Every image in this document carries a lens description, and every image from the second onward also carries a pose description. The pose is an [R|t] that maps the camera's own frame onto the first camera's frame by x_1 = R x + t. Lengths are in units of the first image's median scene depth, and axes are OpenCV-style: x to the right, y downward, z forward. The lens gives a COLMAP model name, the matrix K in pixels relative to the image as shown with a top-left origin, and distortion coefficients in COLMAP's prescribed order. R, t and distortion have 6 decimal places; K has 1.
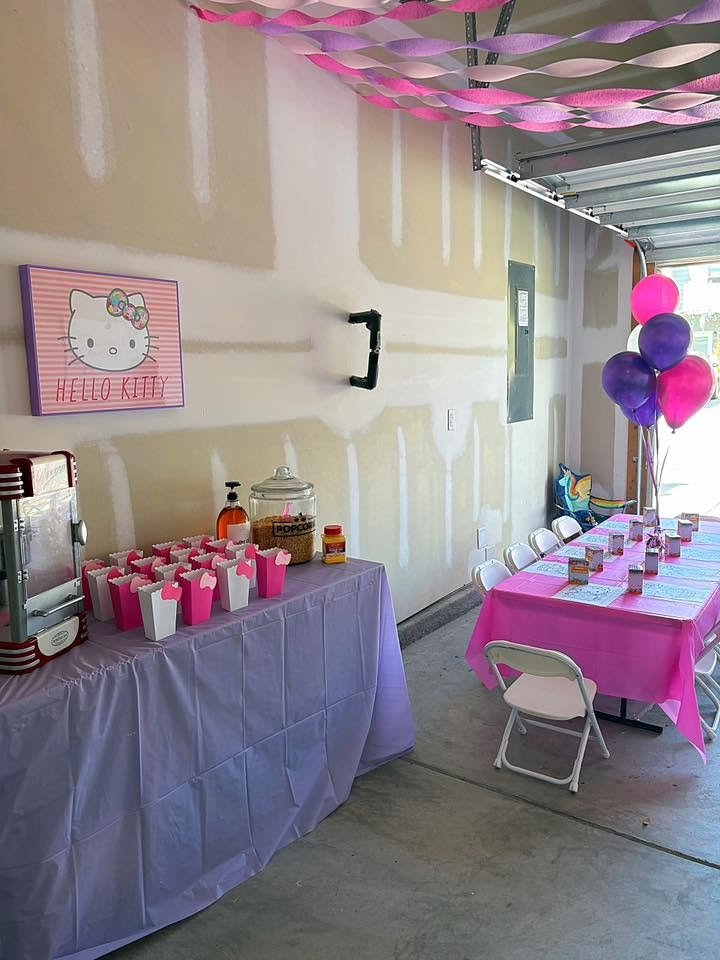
lens RADIAL K [[724.8, 0, 361.8], [0, 724.8, 482.9], [0, 0, 1]] dist [0.063364, -0.074865]
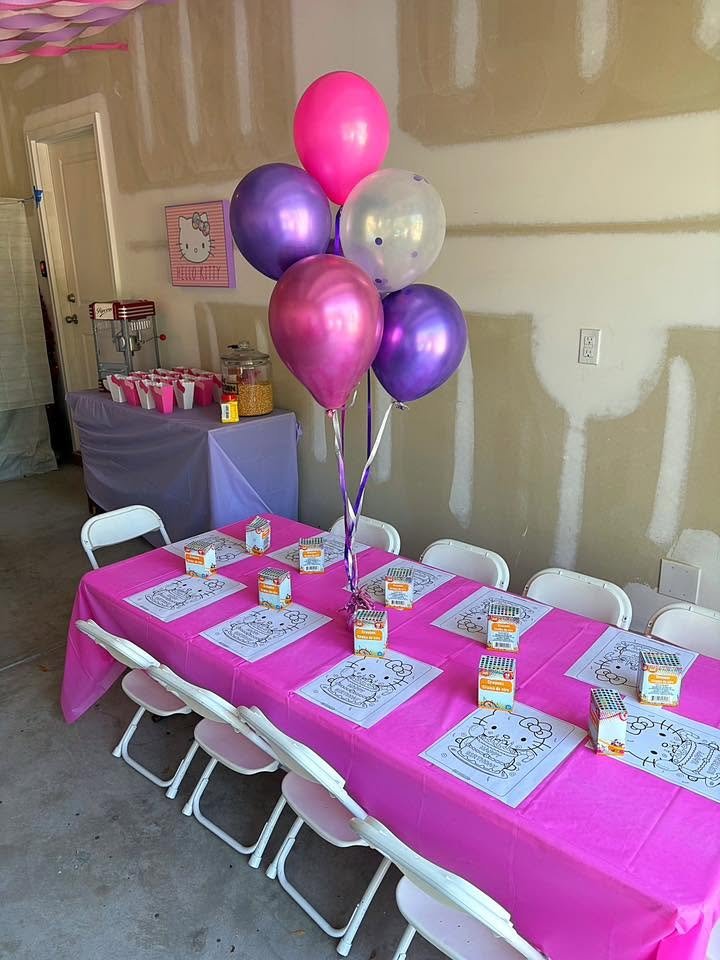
lens RADIAL K [[724.8, 0, 361.8], [0, 724.8, 482.9], [0, 0, 1]] dist [0.063364, -0.074865]
pose [[-0.138687, 0.326506, -0.934965, 1.350749], [-0.119671, 0.931645, 0.343098, -0.298696], [0.983079, 0.159471, -0.090133, 1.578720]]
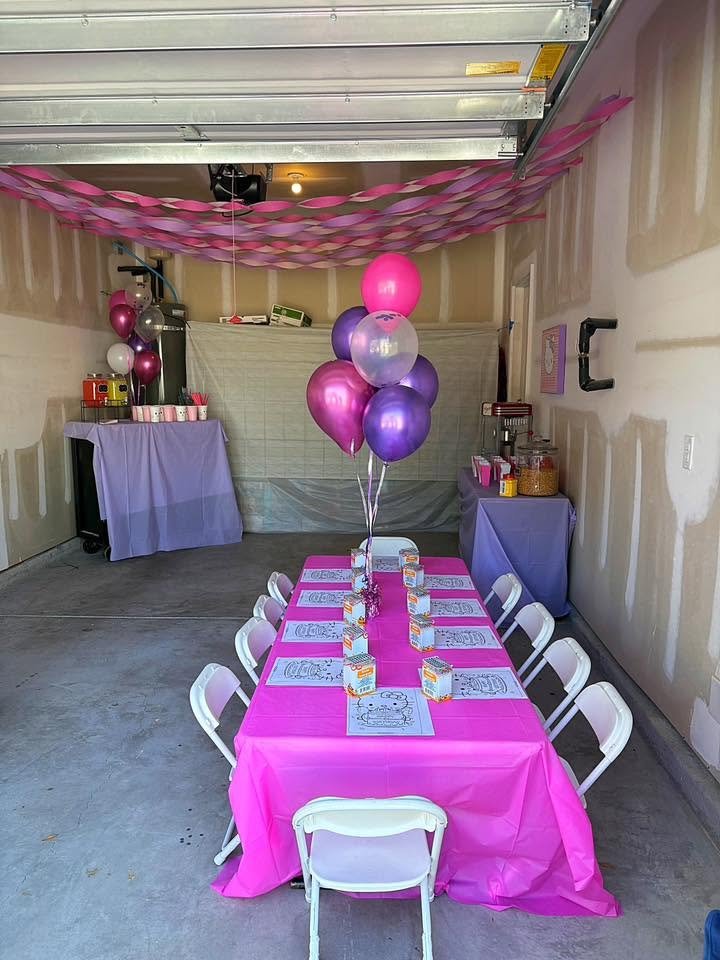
lens RADIAL K [[724.8, 0, 361.8], [0, 724.8, 482.9], [0, 0, 1]] dist [0.063364, -0.074865]
pose [[-0.836983, 0.100177, -0.537982, 1.254457], [-0.062526, 0.959156, 0.275881, -0.390250], [0.543645, 0.264546, -0.796533, 2.415660]]
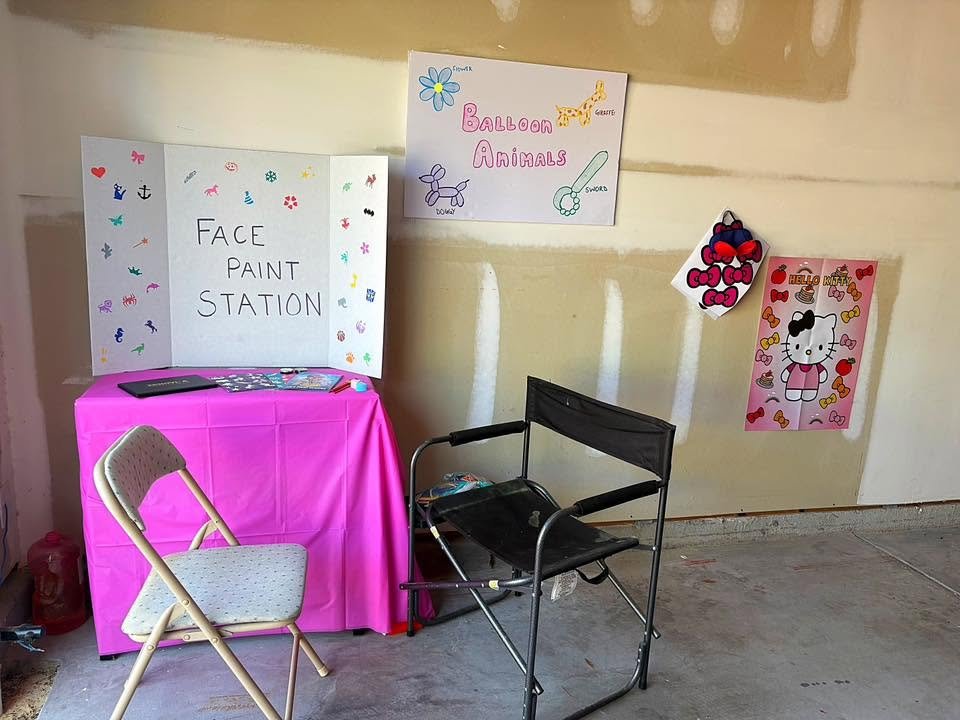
lens RADIAL K [[734.1, 0, 479.4], [0, 734.1, 363.9], [0, 0, 1]] dist [0.011247, 0.001146]
pose [[-0.770801, -0.148760, 0.619465, 0.873574], [0.068811, 0.947227, 0.313092, -0.291972], [-0.633349, 0.283957, -0.719887, 1.840995]]
